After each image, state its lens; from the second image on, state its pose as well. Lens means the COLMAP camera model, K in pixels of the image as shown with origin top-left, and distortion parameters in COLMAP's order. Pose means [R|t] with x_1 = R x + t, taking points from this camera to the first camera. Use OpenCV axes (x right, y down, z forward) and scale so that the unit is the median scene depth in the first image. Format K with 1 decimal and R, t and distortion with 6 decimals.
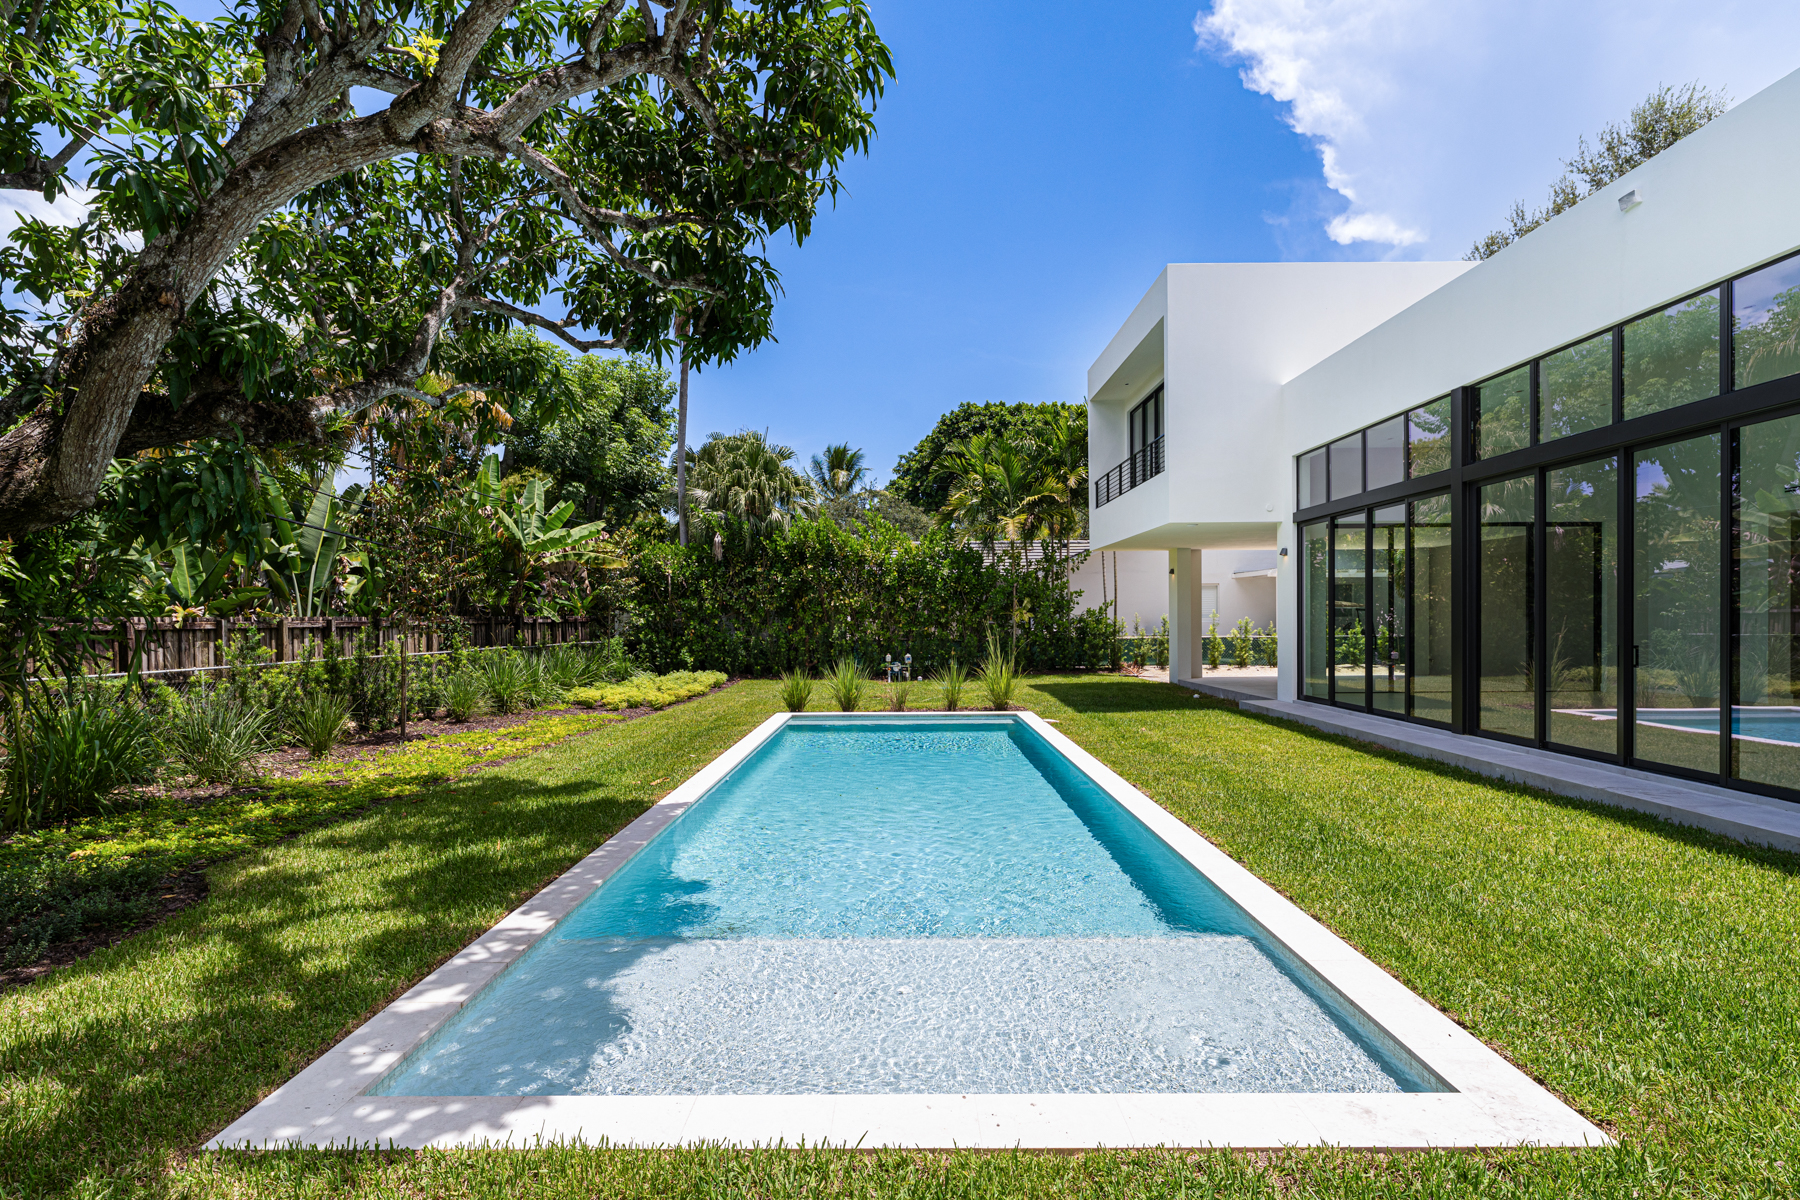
lens RADIAL K [[861.2, 0, 900.0], [0, 861.2, 600.0], [0, 0, 1]] dist [-0.000788, -0.000043]
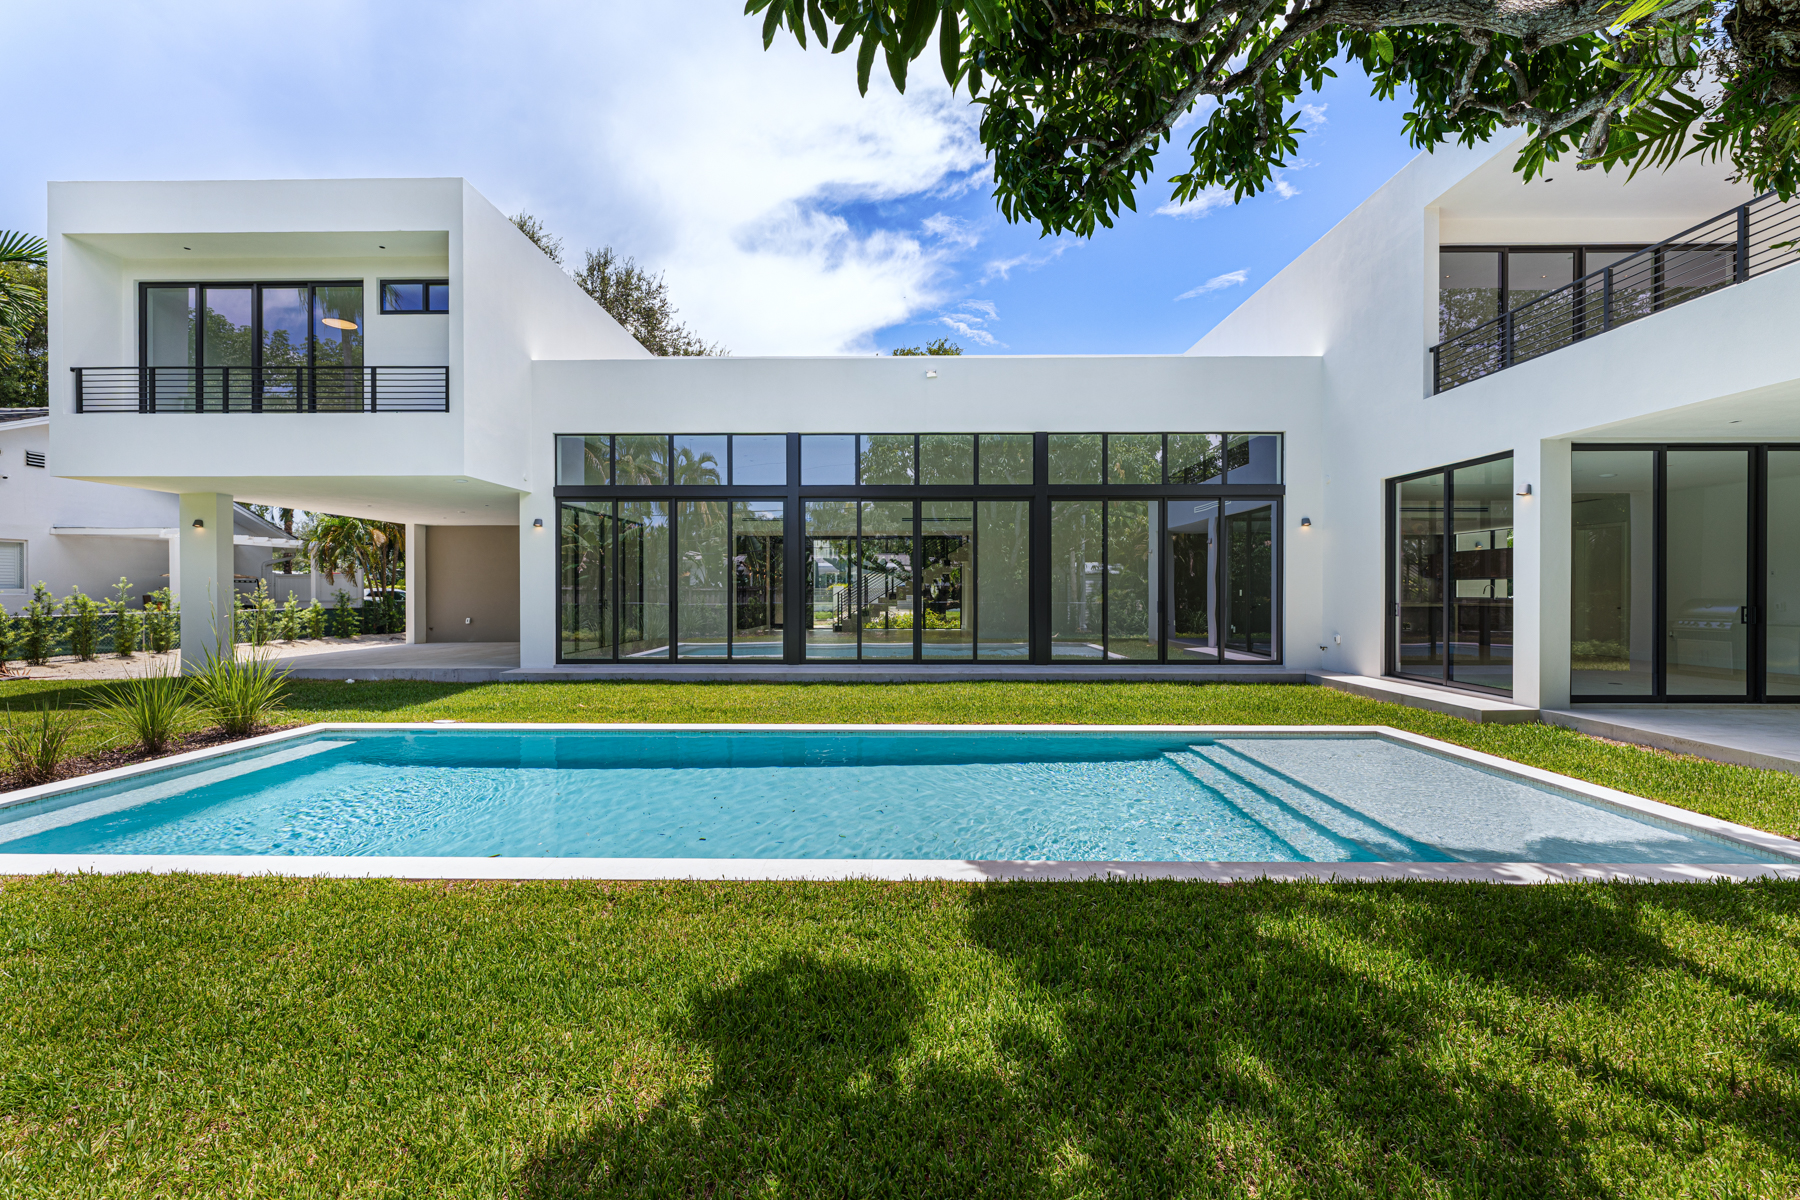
lens RADIAL K [[721.0, 0, 900.0], [0, 721.0, 600.0], [0, 0, 1]] dist [-0.000540, -0.000067]
pose [[0.004631, -0.015775, 0.999865, -0.287417], [-0.019803, 0.999678, 0.015863, 0.014071], [-0.999793, -0.019873, 0.004317, 0.393669]]
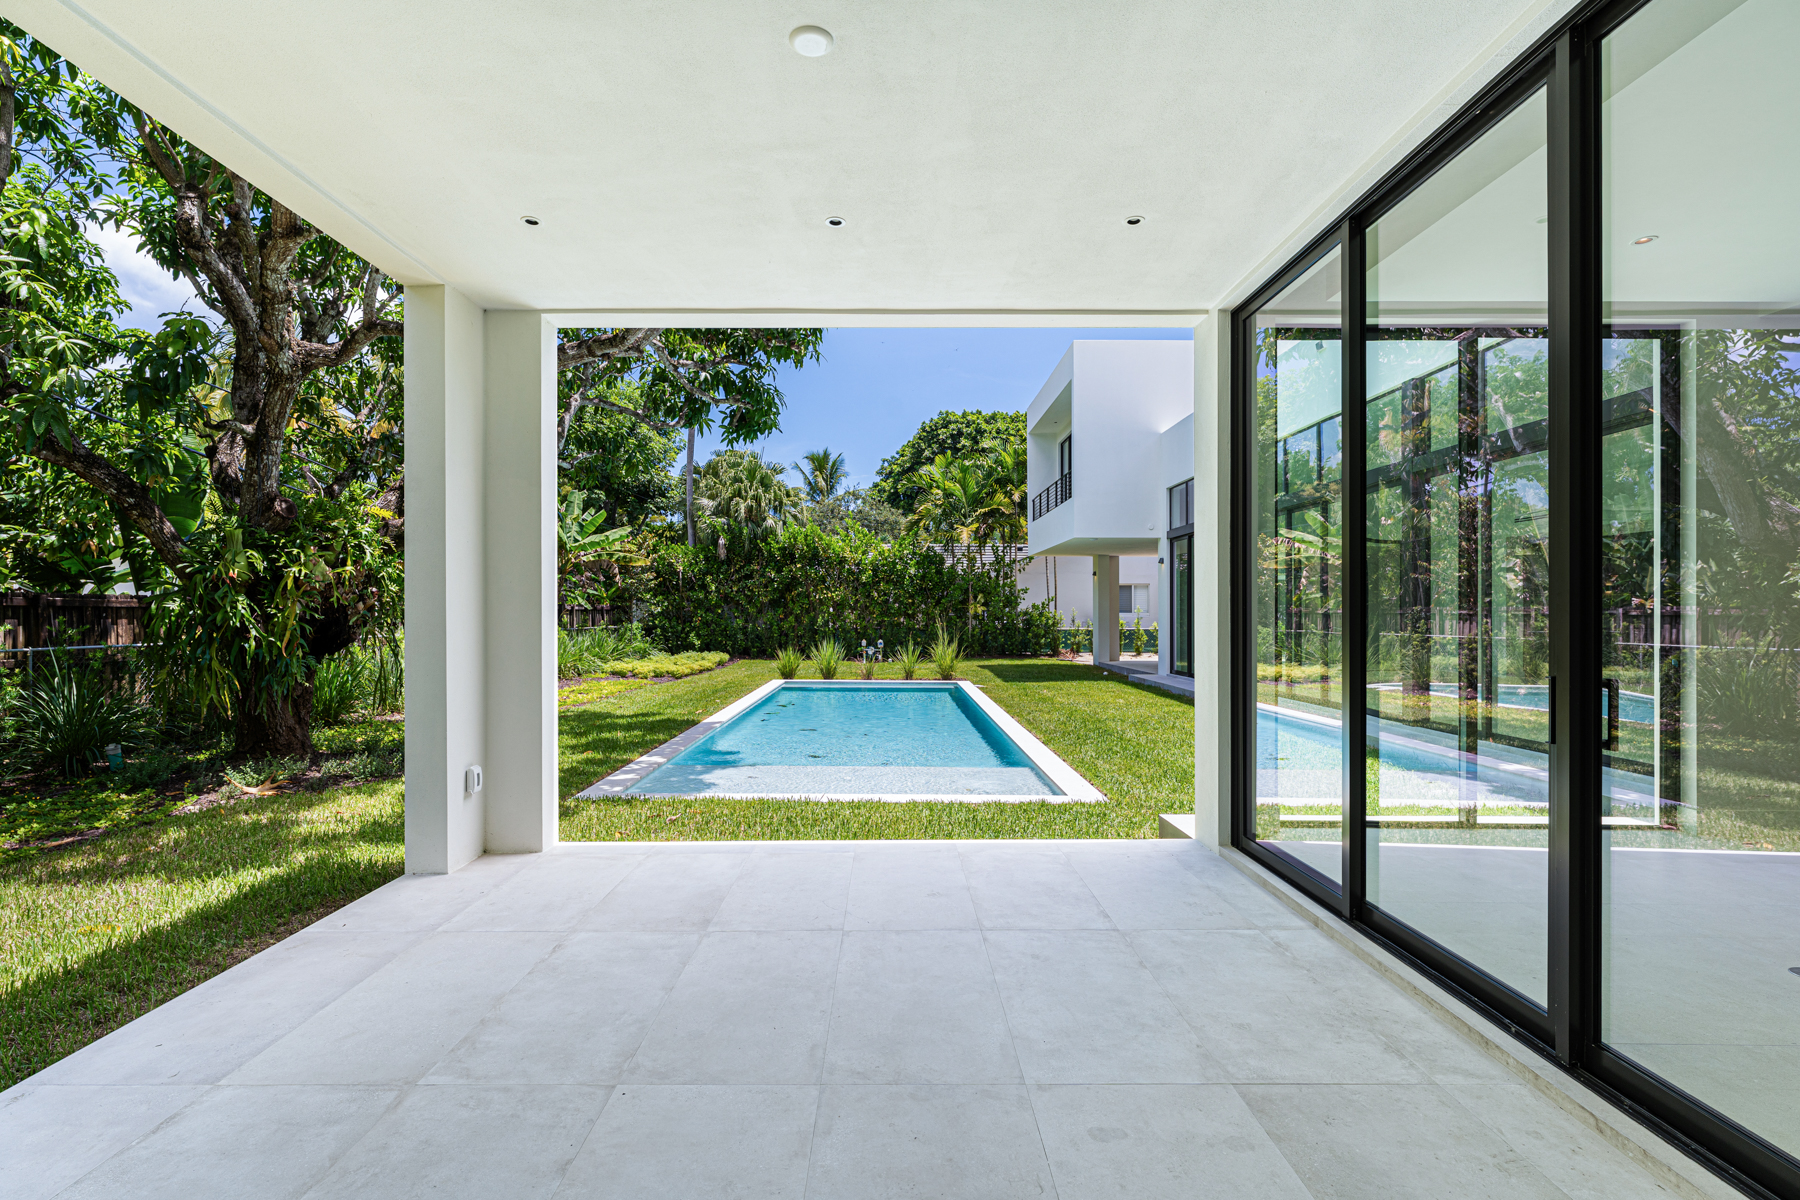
lens RADIAL K [[853.0, 0, 900.4], [0, 853.0, 640.1], [0, 0, 1]] dist [-0.000302, -0.000009]
pose [[0.999790, 0.010887, 0.017379, 0.017313], [-0.011780, 0.998571, 0.052133, 0.001217], [-0.016786, -0.052327, 0.998489, -0.191767]]
